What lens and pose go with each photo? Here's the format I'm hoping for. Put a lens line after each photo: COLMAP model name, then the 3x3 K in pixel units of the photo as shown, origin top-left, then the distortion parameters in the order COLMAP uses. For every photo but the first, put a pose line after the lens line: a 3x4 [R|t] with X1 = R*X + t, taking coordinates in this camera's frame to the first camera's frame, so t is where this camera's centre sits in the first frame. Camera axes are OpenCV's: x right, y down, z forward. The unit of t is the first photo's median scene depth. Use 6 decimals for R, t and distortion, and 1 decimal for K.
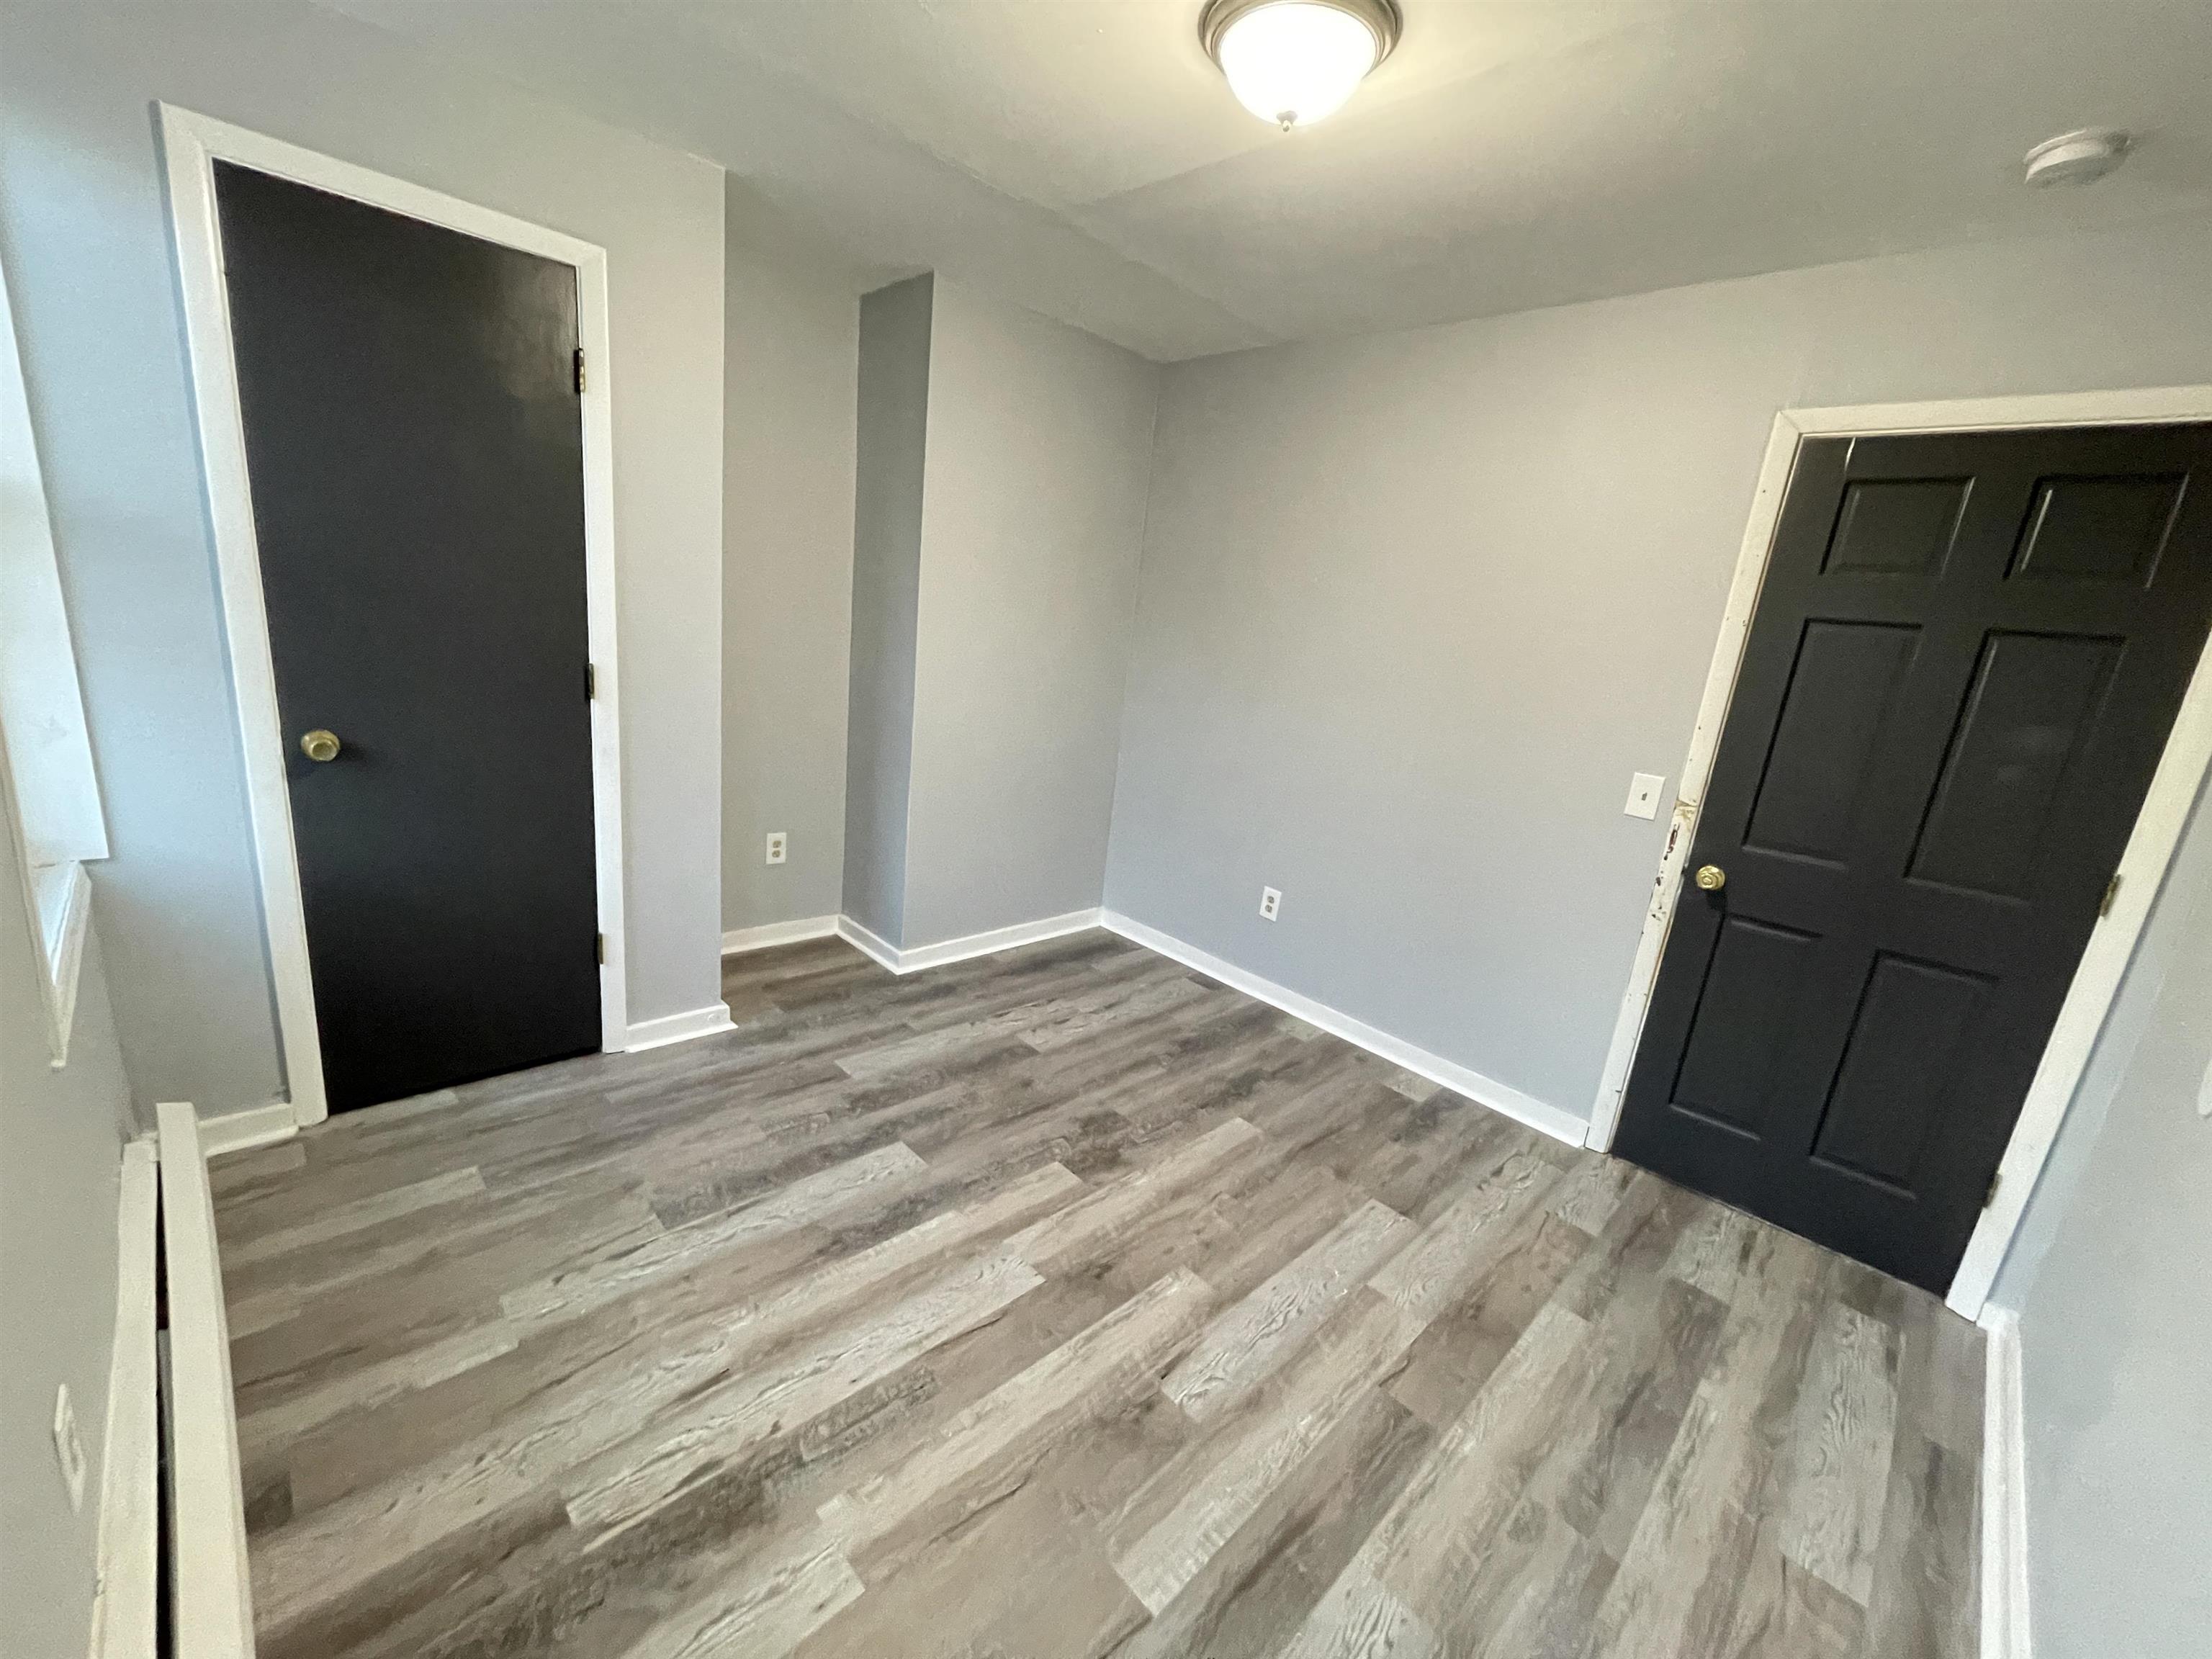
lens RADIAL K [[890.9, 0, 1109.8], [0, 890.9, 842.3], [0, 0, 1]] dist [0.000039, -0.000149]
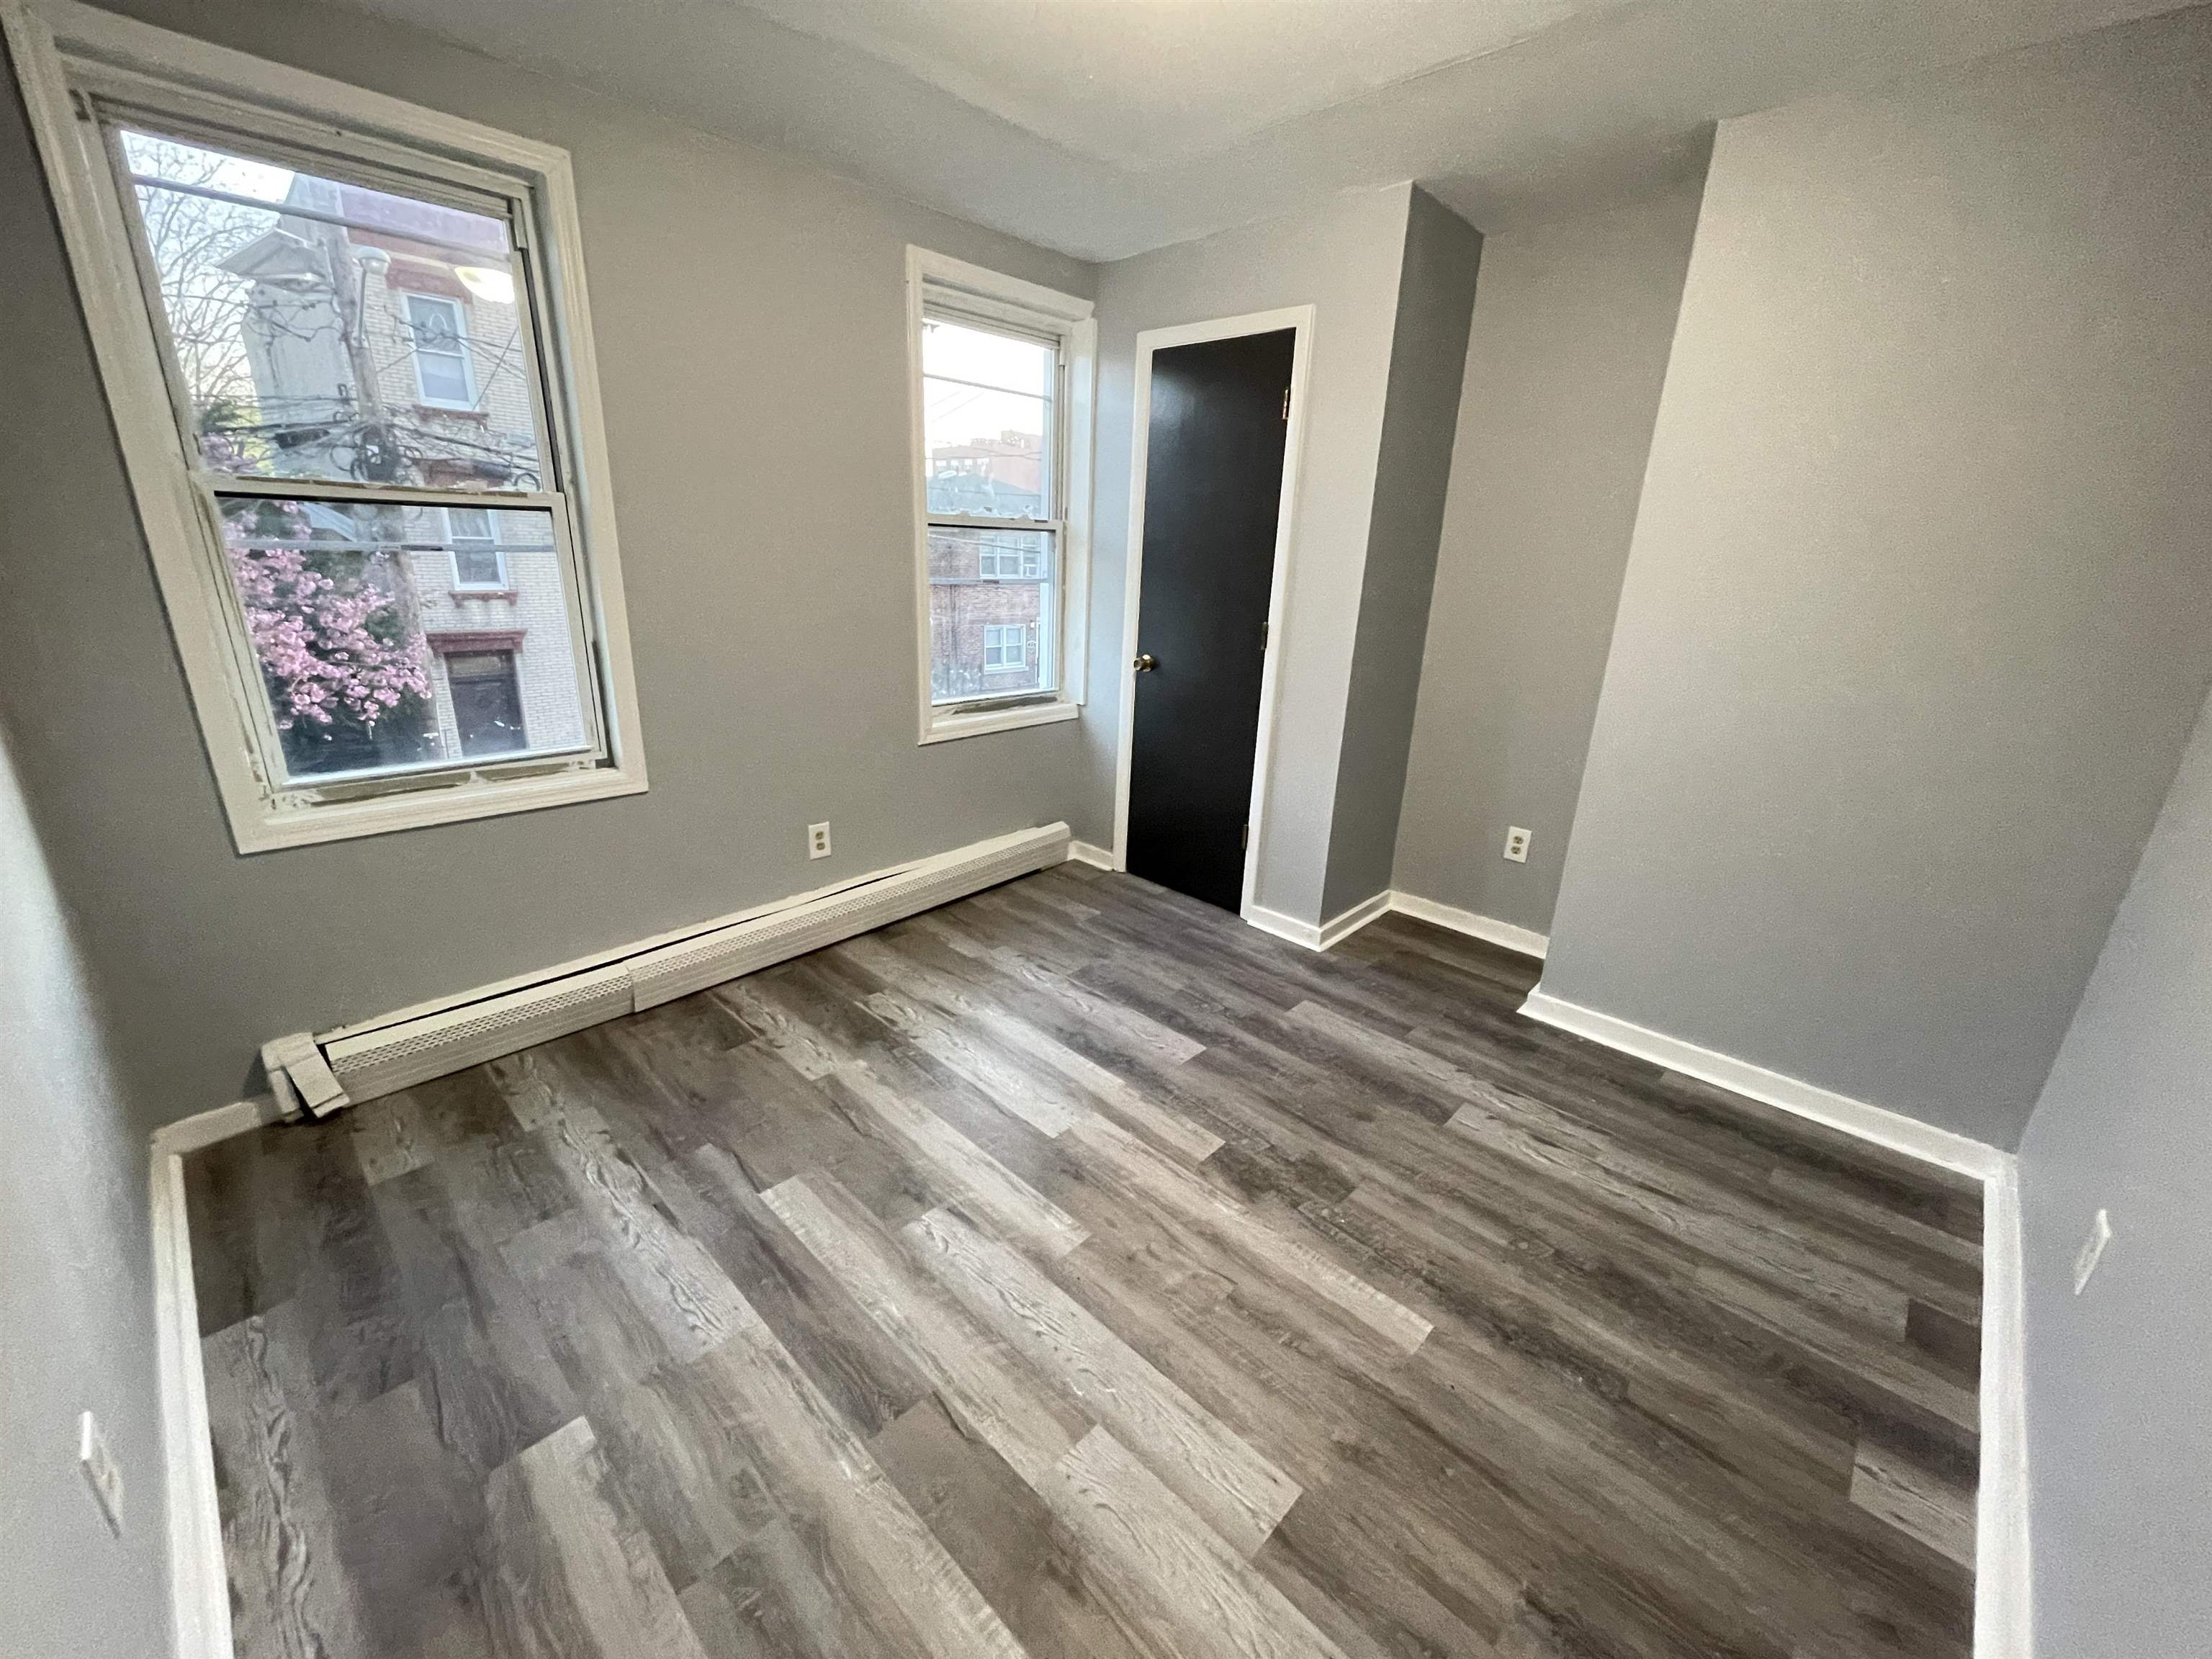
lens RADIAL K [[890.9, 0, 1109.8], [0, 890.9, 842.3], [0, 0, 1]] dist [0.000039, -0.000149]
pose [[0.031175, 0.223801, -0.974136, 0.801529], [-0.284883, 0.936174, 0.205962, -0.102799], [0.958055, 0.271094, 0.092942, 0.715602]]
